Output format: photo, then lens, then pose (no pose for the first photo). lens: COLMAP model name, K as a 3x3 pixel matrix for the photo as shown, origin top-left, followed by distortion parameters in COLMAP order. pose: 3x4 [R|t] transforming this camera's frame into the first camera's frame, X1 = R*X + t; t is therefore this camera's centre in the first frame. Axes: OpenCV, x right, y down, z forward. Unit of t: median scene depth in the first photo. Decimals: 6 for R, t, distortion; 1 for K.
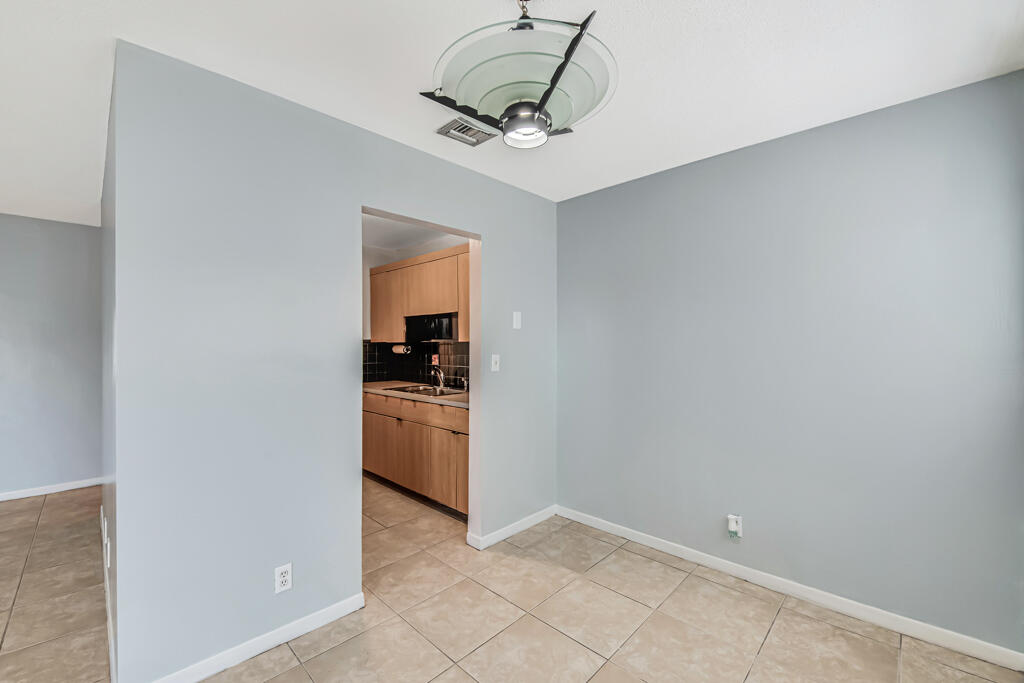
lens RADIAL K [[416.4, 0, 508.9], [0, 416.4, 342.2], [0, 0, 1]] dist [-0.010760, -0.000667]
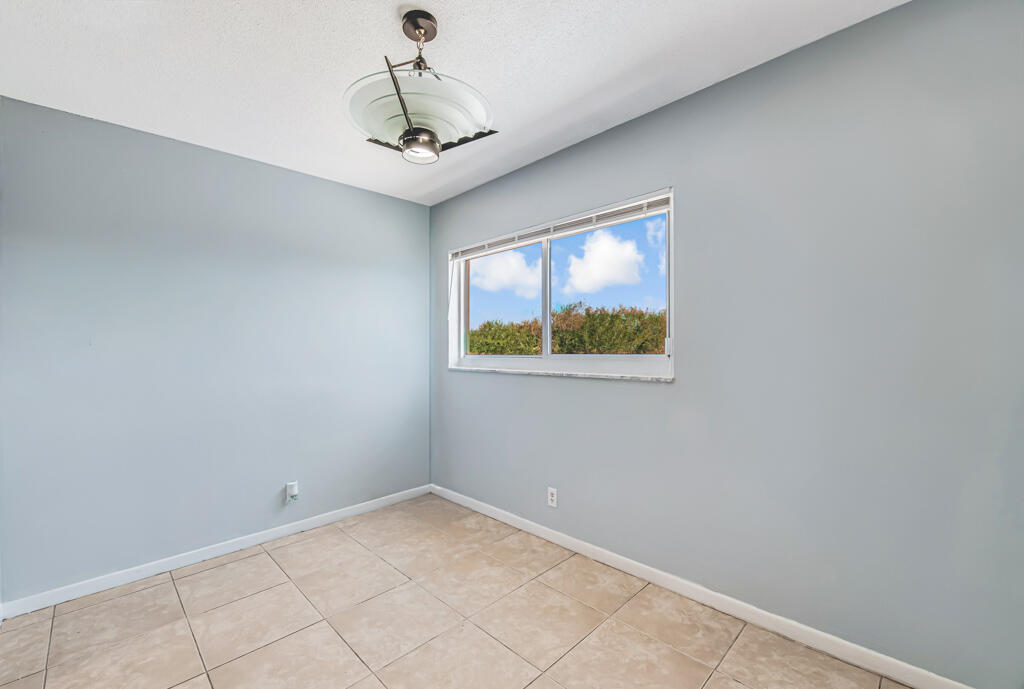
lens RADIAL K [[421.1, 0, 510.8], [0, 421.1, 345.2], [0, 0, 1]] dist [0.000041, 0.000090]
pose [[0.020585, 0.007863, 0.999757, -0.573154], [0.004131, 0.999960, -0.007949, 0.040922], [-0.999780, 0.004294, 0.020551, 0.324292]]
